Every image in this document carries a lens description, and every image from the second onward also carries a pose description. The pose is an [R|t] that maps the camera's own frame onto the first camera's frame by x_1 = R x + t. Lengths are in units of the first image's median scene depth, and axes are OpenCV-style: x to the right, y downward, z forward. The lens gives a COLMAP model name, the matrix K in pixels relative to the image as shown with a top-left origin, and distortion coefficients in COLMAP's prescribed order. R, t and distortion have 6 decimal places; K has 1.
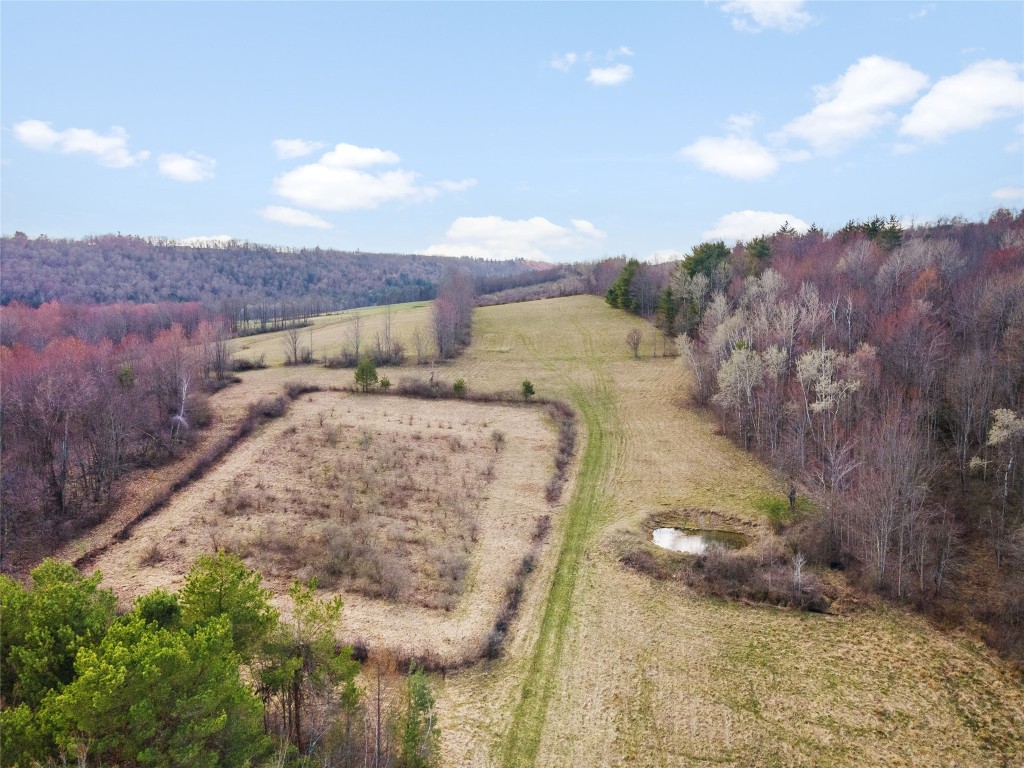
lens RADIAL K [[736.5, 0, 510.1], [0, 736.5, 381.3], [0, 0, 1]] dist [0.022348, 0.038257]
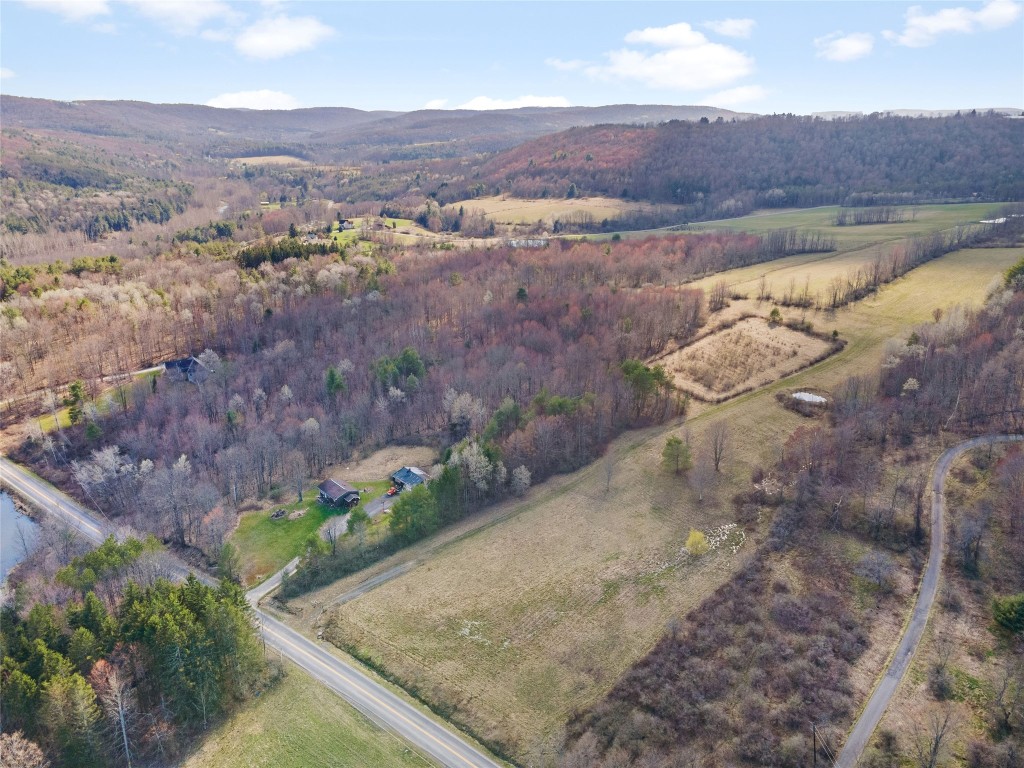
lens RADIAL K [[736.5, 0, 510.1], [0, 736.5, 381.3], [0, 0, 1]] dist [0.022348, 0.038257]
pose [[0.677073, 0.236765, -0.696788, 0.900719], [-0.088306, 0.966129, 0.242479, -0.290166], [0.730598, -0.102646, 0.675048, -1.181567]]
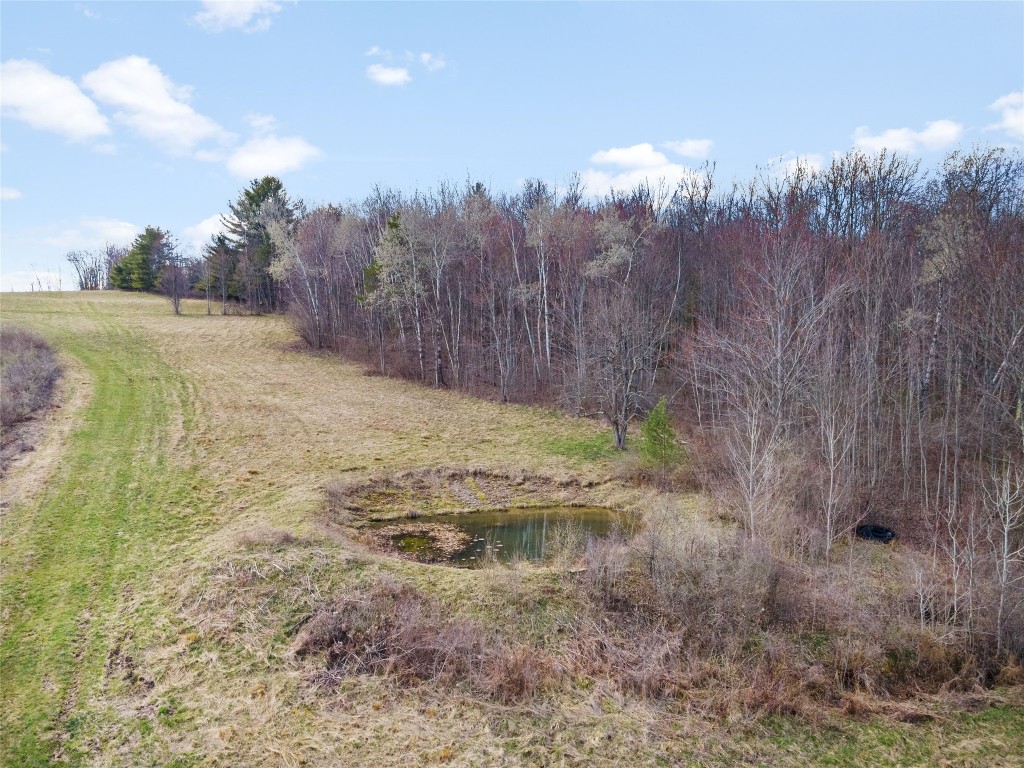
lens RADIAL K [[736.5, 0, 510.1], [0, 736.5, 381.3], [0, 0, 1]] dist [0.022348, 0.038257]
pose [[0.809906, -0.015361, 0.586358, 0.037880], [0.065298, 0.995805, -0.064105, 0.095593], [-0.582913, 0.090207, 0.807511, 0.412259]]
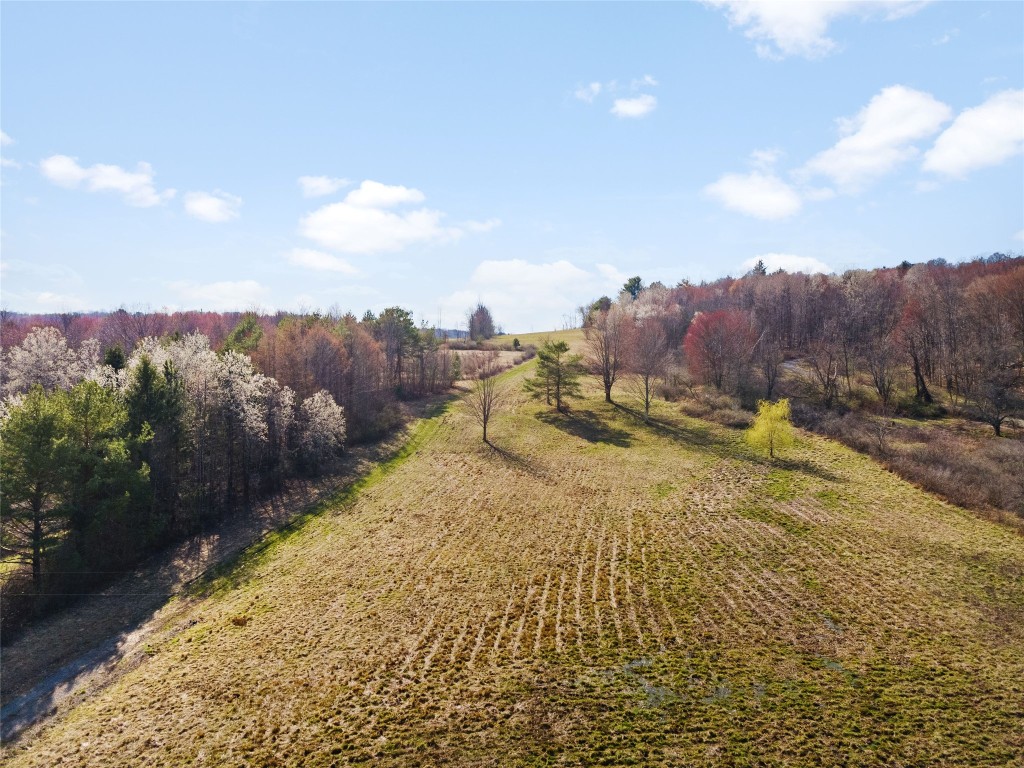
lens RADIAL K [[736.5, 0, 510.1], [0, 736.5, 381.3], [0, 0, 1]] dist [0.022348, 0.038257]
pose [[0.998591, -0.002148, -0.053017, 0.100009], [-0.004024, 0.993236, -0.116047, 0.303360], [0.052907, 0.116097, 0.991828, -0.766862]]
